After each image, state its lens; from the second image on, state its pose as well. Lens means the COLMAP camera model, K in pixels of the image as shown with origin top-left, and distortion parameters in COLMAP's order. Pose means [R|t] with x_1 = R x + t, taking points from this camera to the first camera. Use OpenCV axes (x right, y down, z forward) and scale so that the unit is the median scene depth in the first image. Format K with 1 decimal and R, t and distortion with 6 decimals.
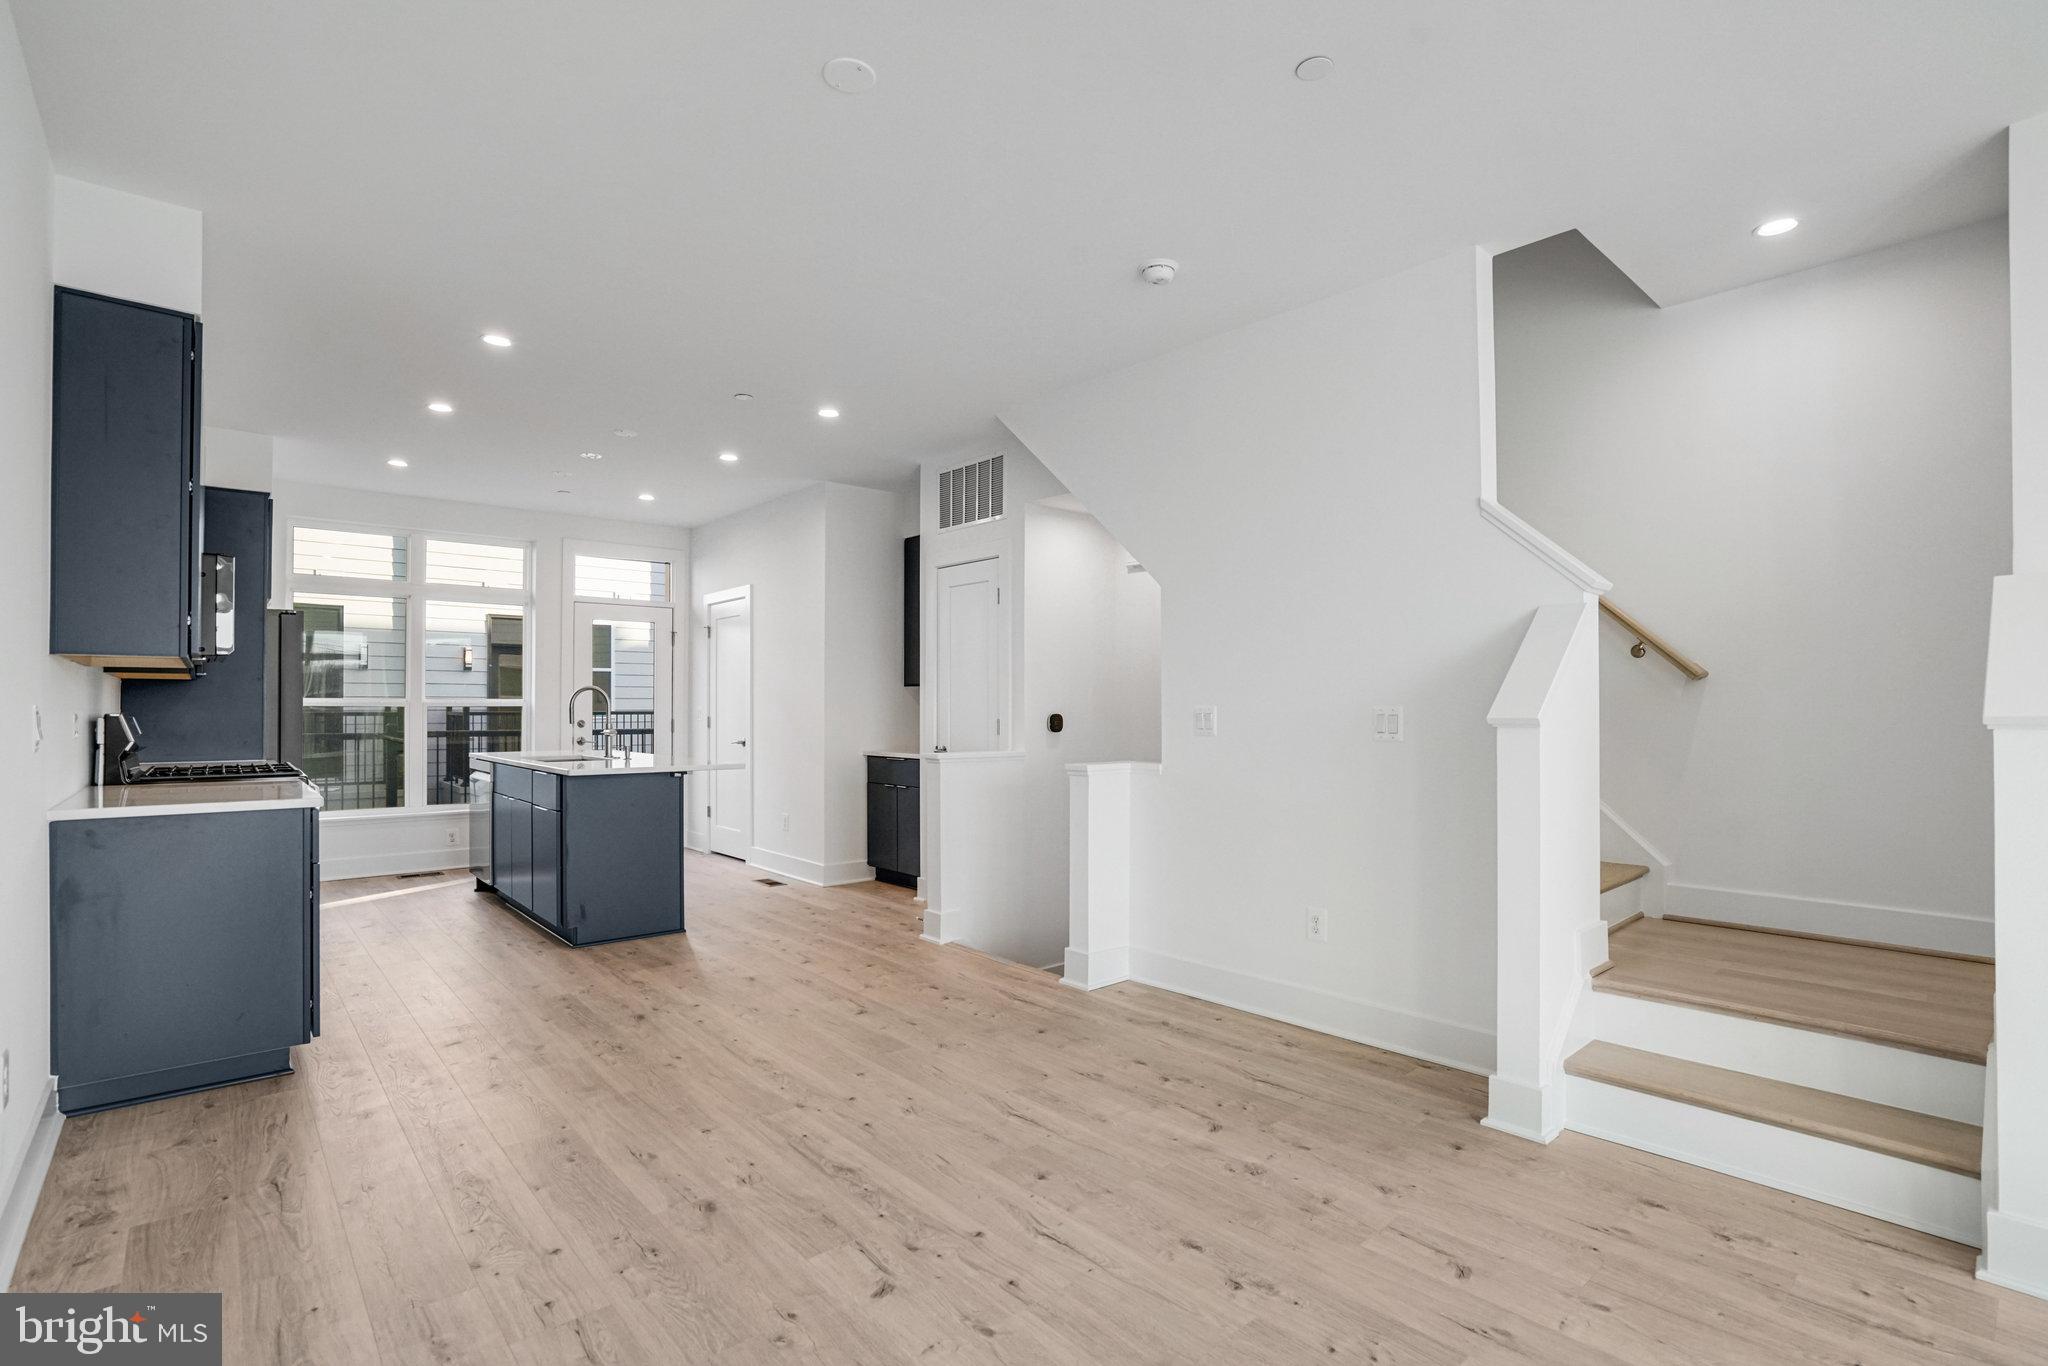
lens RADIAL K [[955.6, 0, 1034.4], [0, 955.6, 698.6], [0, 0, 1]] dist [-0.070058, 0.028722]
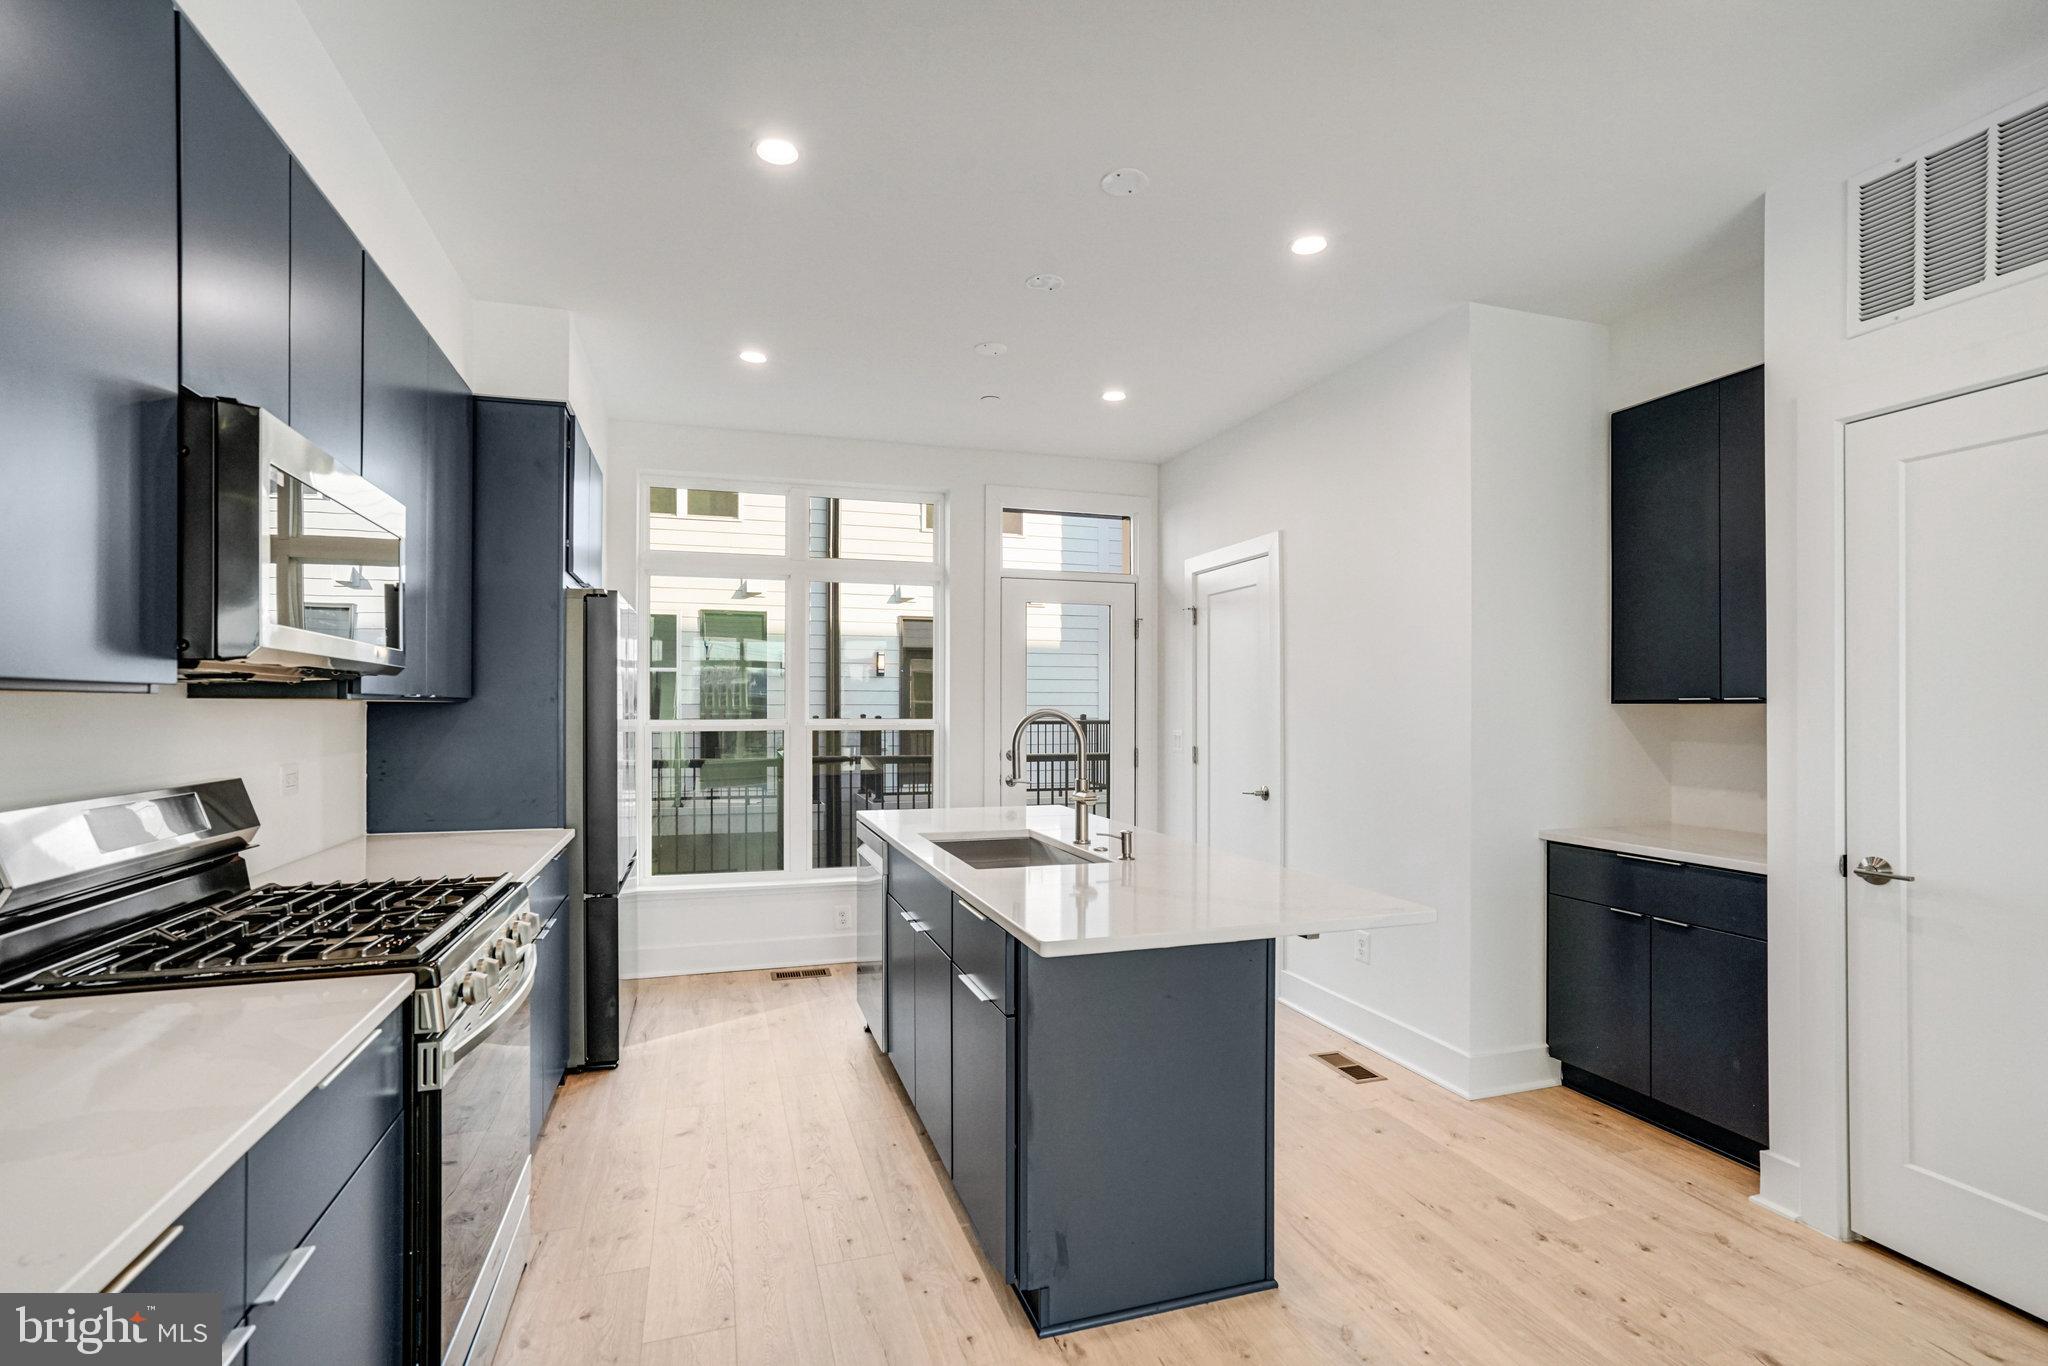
lens RADIAL K [[931.2, 0, 1003.1], [0, 931.2, 705.4], [0, 0, 1]] dist [0.000186, 0.000390]
pose [[0.911145, 0.001078, -0.412085, -0.429502], [0.002110, 0.999971, 0.007283, -0.029988], [0.412081, -0.007505, 0.911116, 0.784523]]
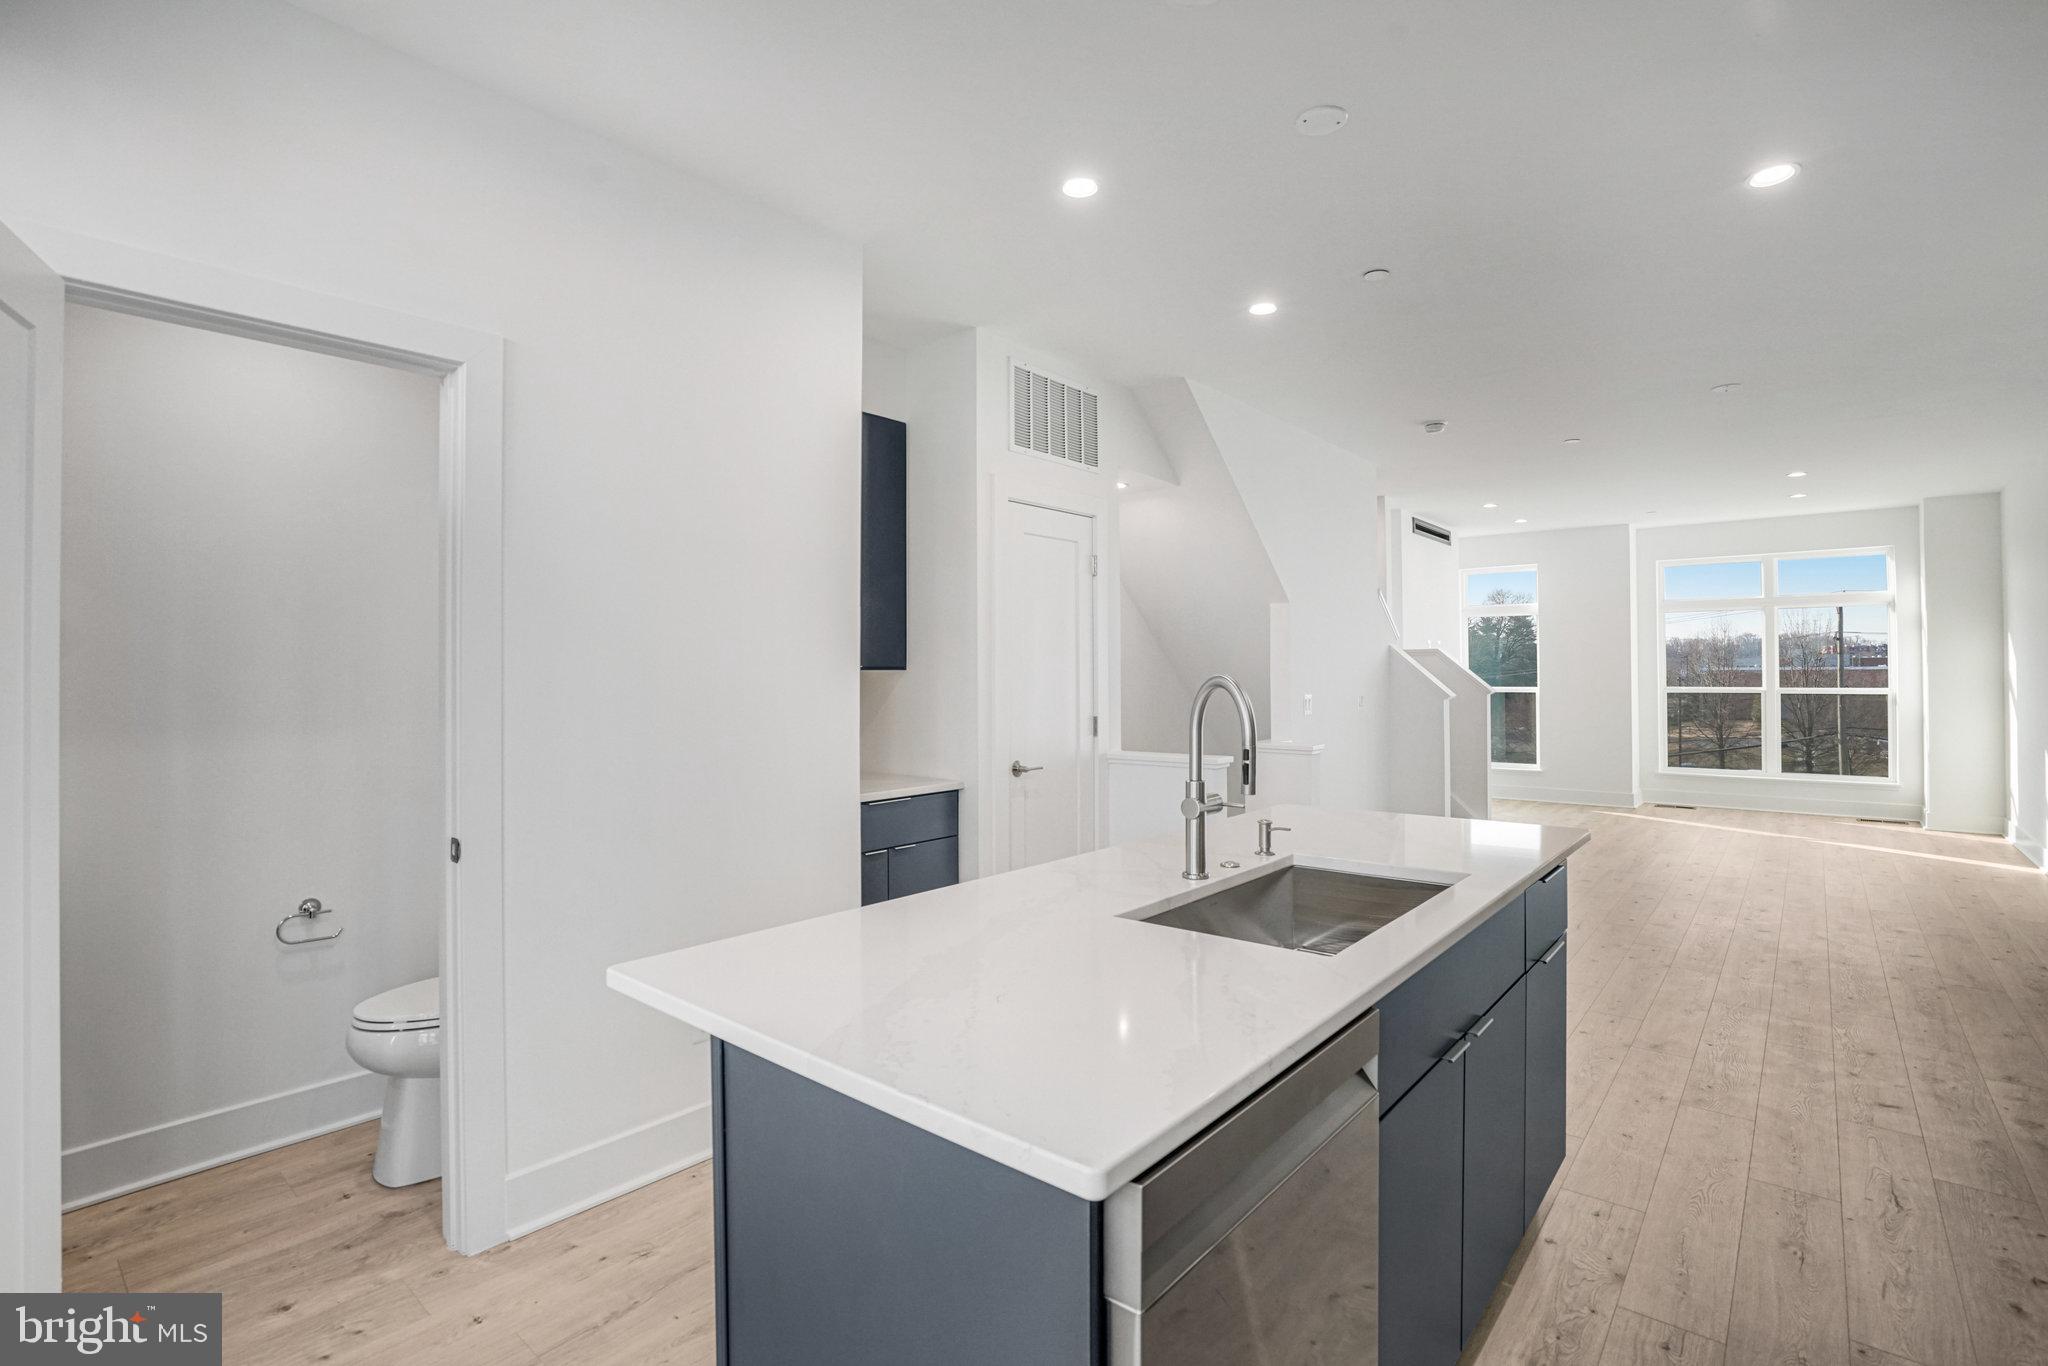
lens RADIAL K [[945.0, 0, 1057.5], [0, 945.0, 667.9], [0, 0, 1]] dist [-0.005526, 0.000036]
pose [[-0.161445, 0.006987, 0.986857, -1.232267], [-0.004404, 0.999960, -0.007800, -0.019945], [-0.986872, -0.005605, -0.161408, 1.720894]]
